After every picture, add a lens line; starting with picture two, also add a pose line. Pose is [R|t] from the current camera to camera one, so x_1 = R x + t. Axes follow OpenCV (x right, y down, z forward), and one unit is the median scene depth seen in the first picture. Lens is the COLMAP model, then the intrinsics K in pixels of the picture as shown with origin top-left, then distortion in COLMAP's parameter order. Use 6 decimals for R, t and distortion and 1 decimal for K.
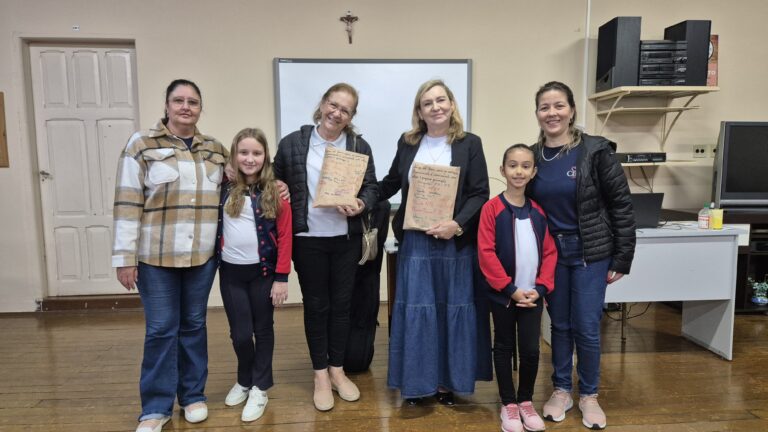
lens RADIAL K [[513.5, 0, 383.2], [0, 513.5, 219.0], [0, 0, 1]] dist [0.063915, -0.061386]
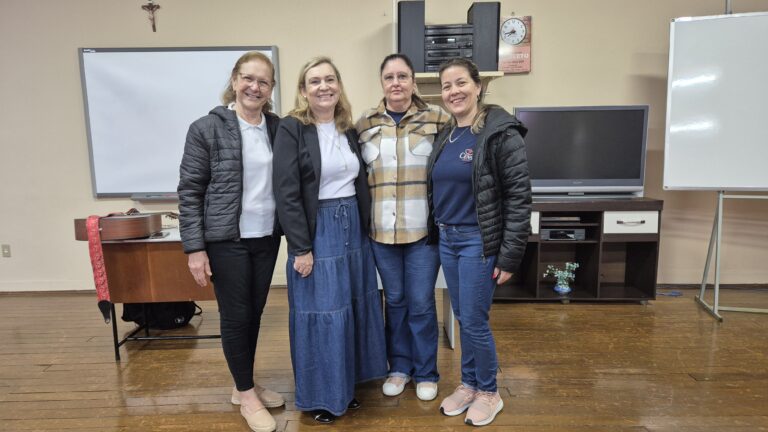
lens RADIAL K [[513.5, 0, 385.9], [0, 513.5, 214.0], [0, 0, 1]] dist [0.063915, -0.061386]
pose [[0.998050, 0.000237, -0.062420, 0.451850], [0.001860, 0.999436, 0.033531, -0.018482], [0.062393, -0.033582, 0.997487, 0.006842]]
